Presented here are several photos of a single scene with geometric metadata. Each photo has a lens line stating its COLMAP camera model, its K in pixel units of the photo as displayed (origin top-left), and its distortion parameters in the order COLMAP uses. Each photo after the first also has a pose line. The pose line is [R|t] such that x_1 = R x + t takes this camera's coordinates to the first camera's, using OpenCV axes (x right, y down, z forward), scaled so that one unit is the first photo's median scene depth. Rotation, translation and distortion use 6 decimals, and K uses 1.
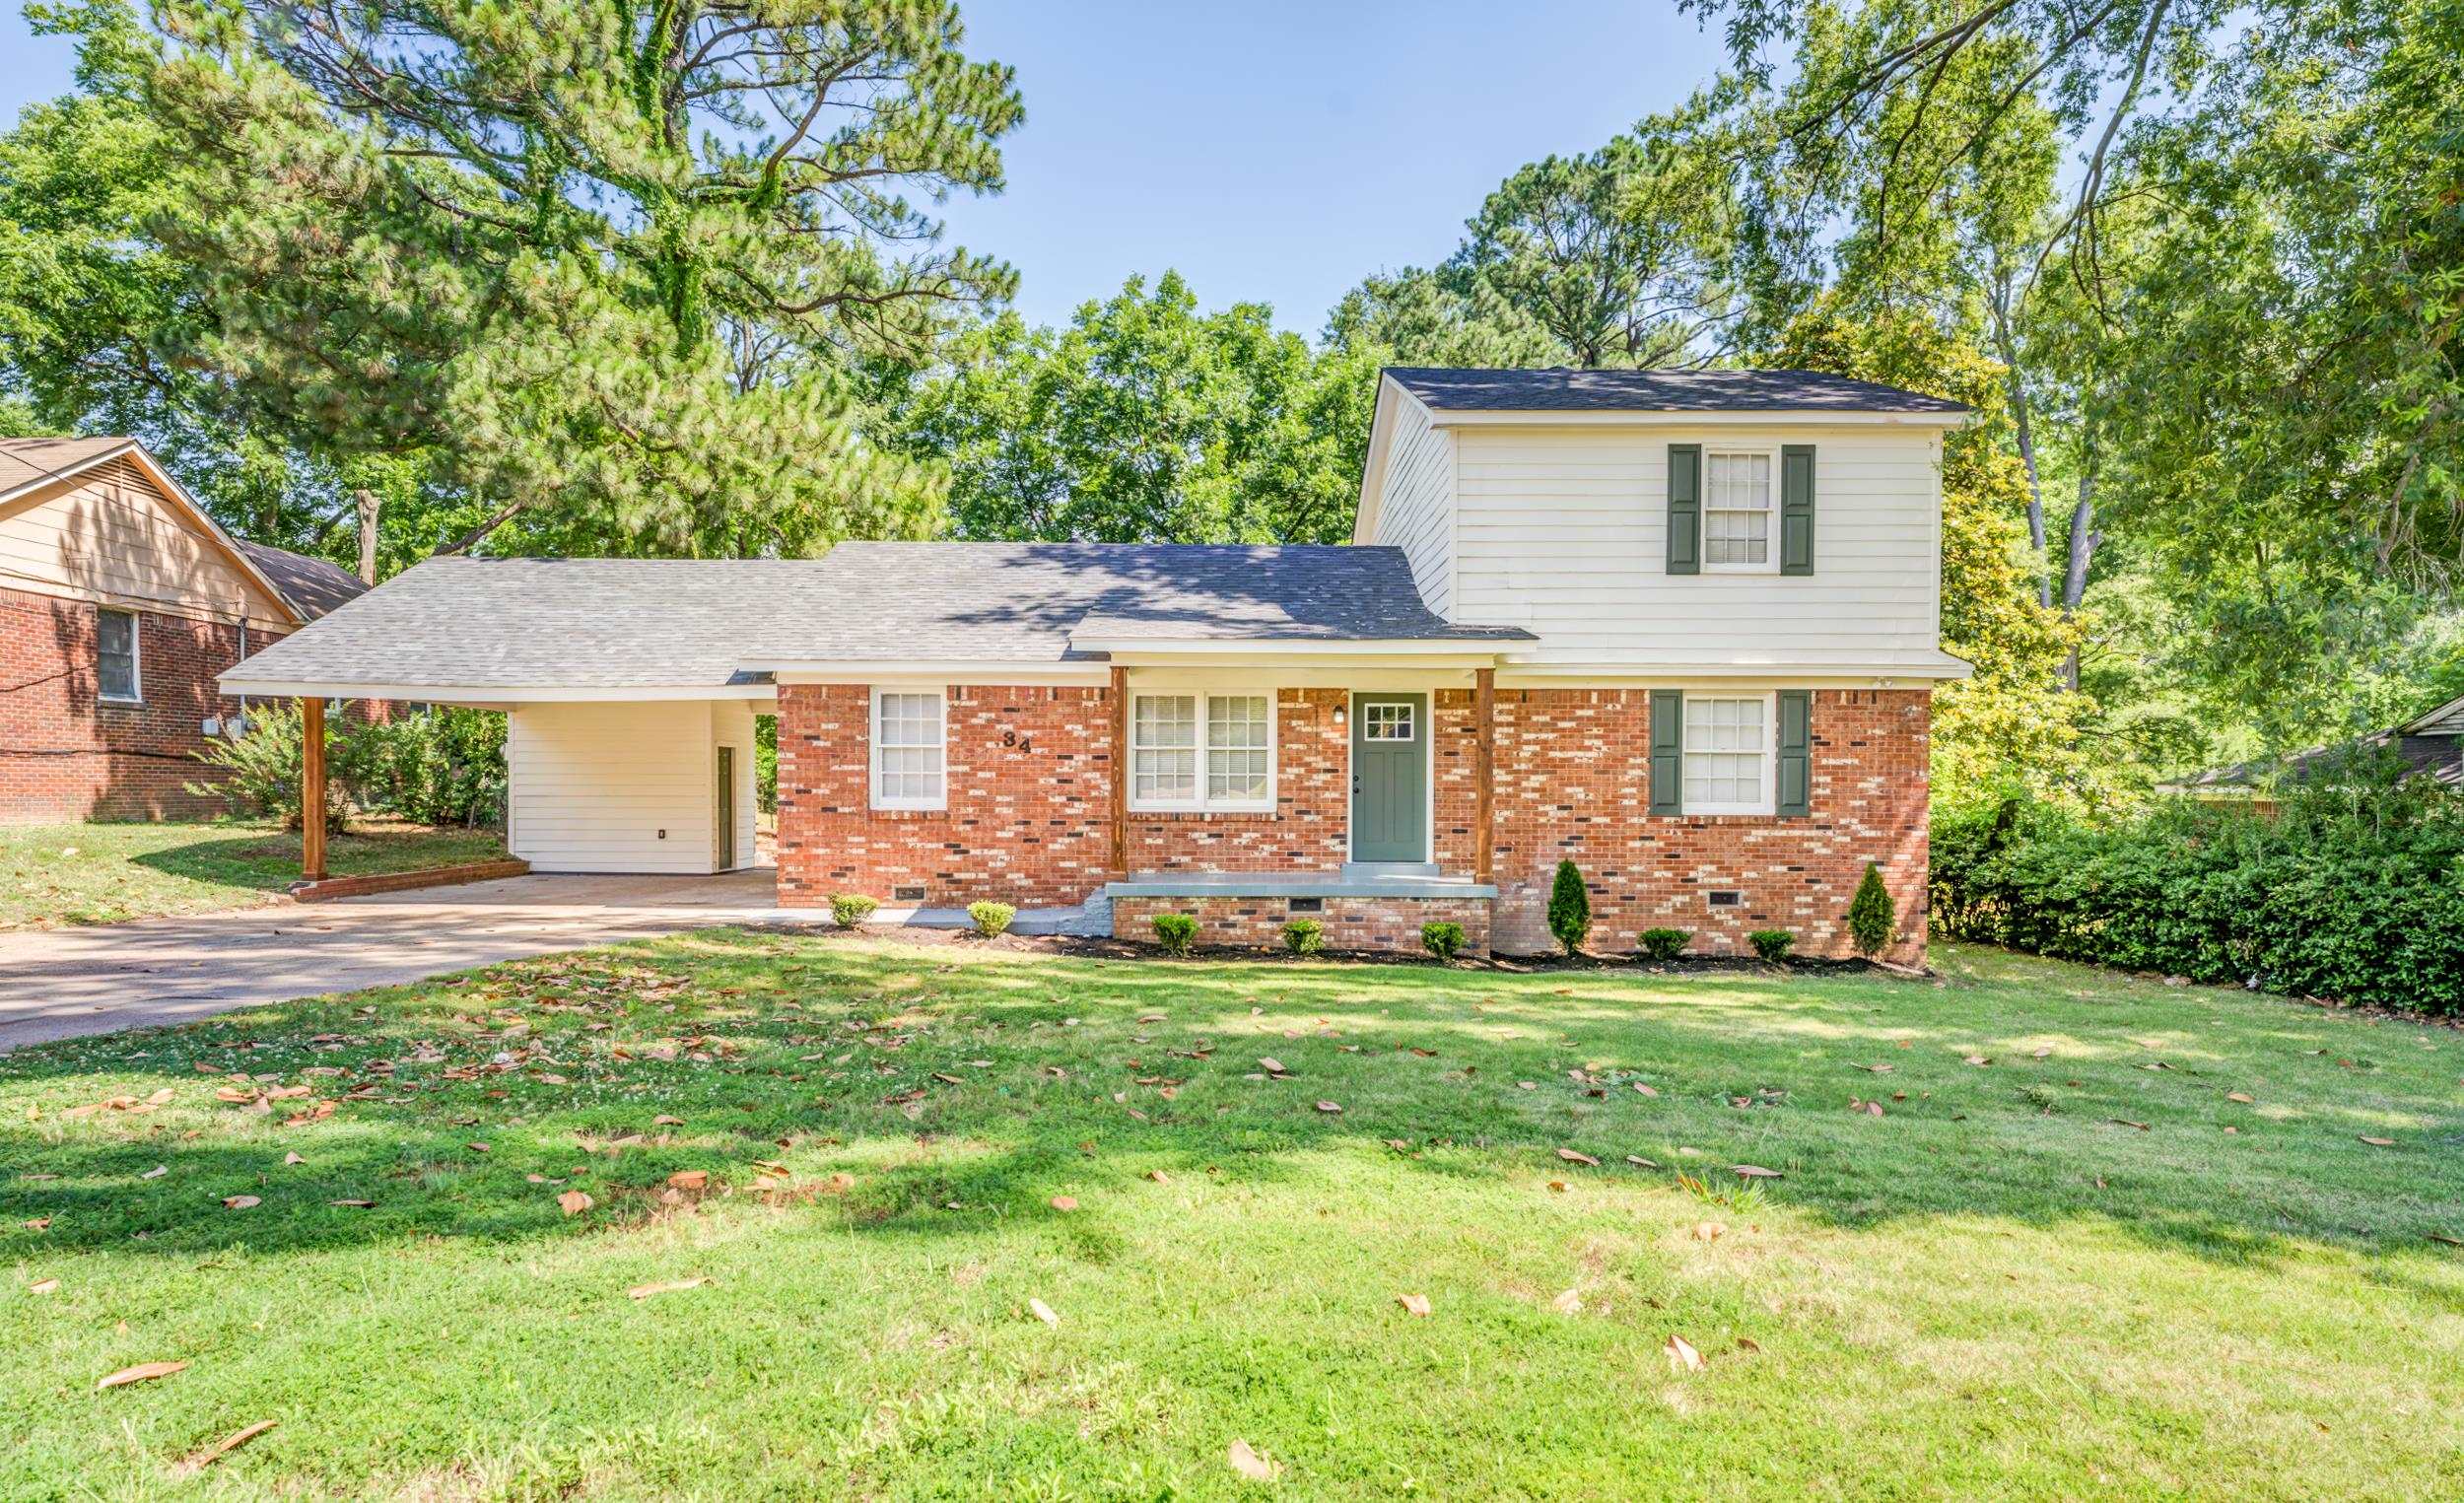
lens RADIAL K [[1366.2, 0, 1241.7], [0, 1366.2, 813.7], [0, 0, 1]] dist [0.012182, 0.000430]
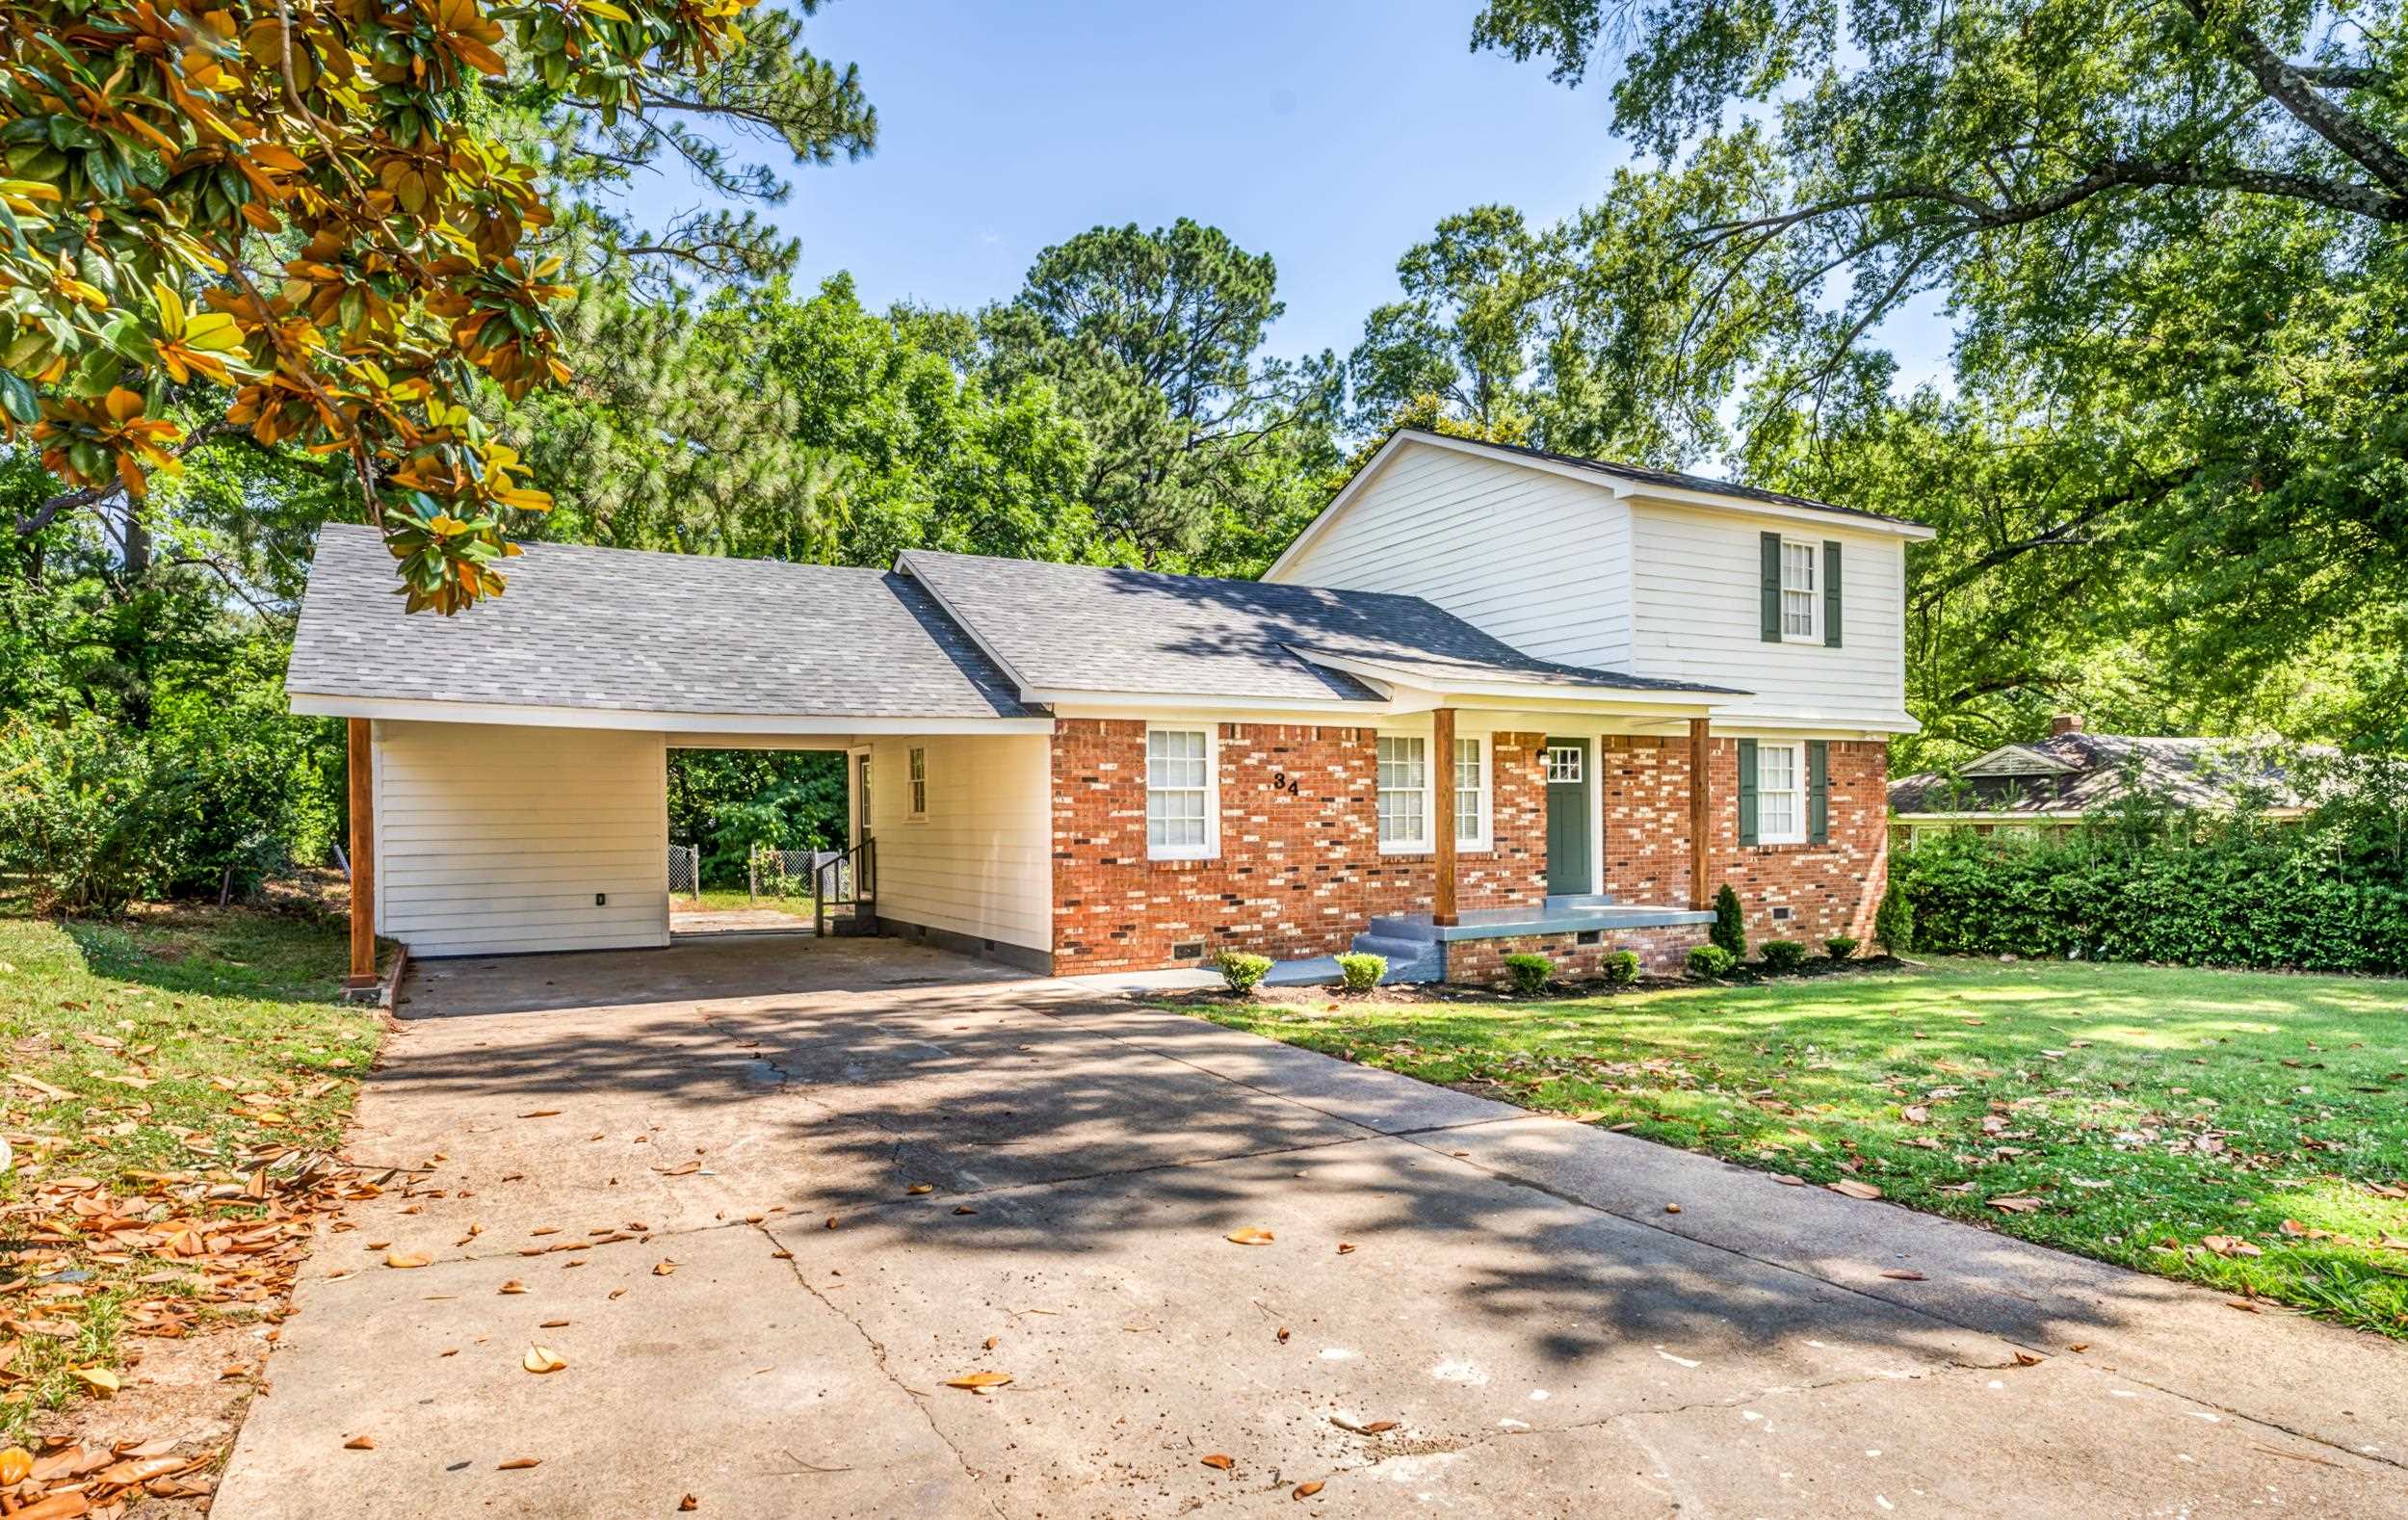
lens RADIAL K [[1337.2, 0, 1197.3], [0, 1337.2, 829.4], [0, 0, 1]] dist [0.002638, 0.000326]
pose [[0.877547, -0.018212, 0.479144, -0.658996], [0.023751, 0.999703, -0.005501, -0.017321], [-0.478901, 0.016207, 0.877719, 0.217466]]
